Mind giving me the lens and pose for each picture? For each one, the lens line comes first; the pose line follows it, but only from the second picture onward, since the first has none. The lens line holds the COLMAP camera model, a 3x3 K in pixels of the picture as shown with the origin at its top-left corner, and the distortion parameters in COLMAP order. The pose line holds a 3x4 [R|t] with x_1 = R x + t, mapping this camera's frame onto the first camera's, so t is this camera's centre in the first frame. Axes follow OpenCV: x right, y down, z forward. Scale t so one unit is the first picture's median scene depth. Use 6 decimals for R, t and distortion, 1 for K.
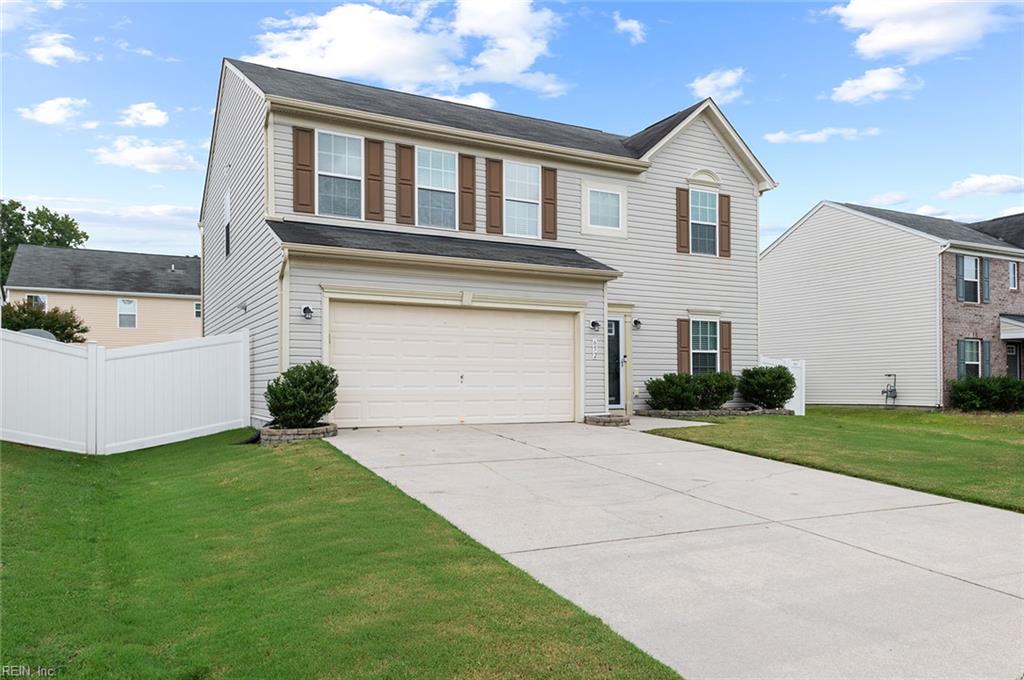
lens RADIAL K [[701.4, 0, 484.8], [0, 701.4, 367.3], [0, 0, 1]] dist [0.052219, -0.000207]
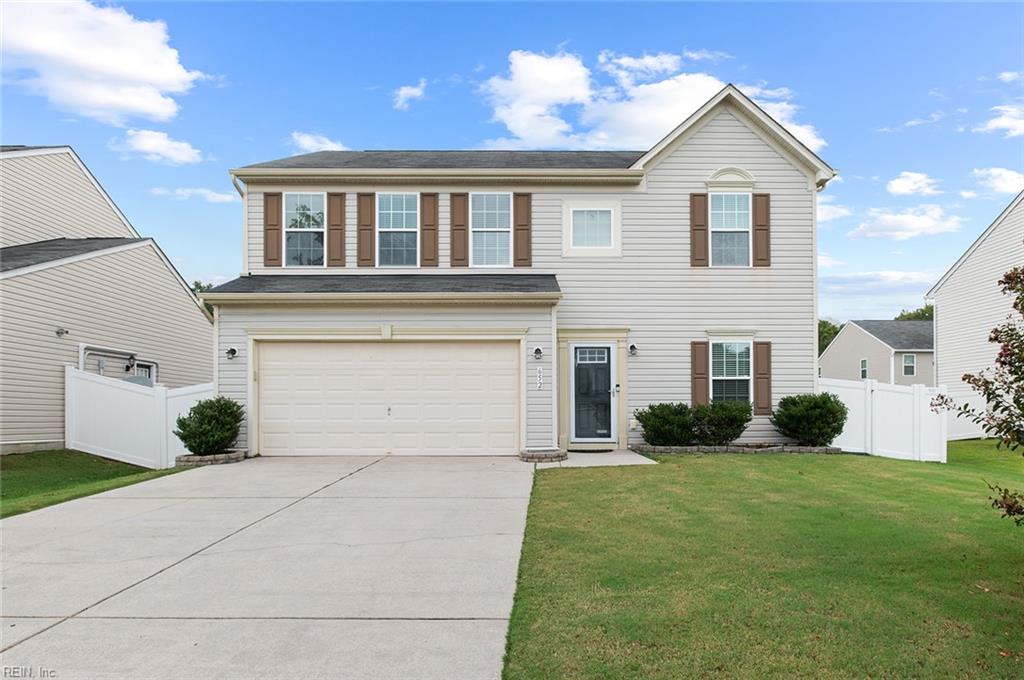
lens RADIAL K [[618.1, 0, 516.1], [0, 618.1, 410.9], [0, 0, 1]] dist [-0.006528, -0.000246]
pose [[0.900399, -0.004062, -0.435046, 0.432976], [0.011437, 0.999832, 0.014337, 0.004497], [0.434914, -0.017885, 0.900294, 0.214572]]
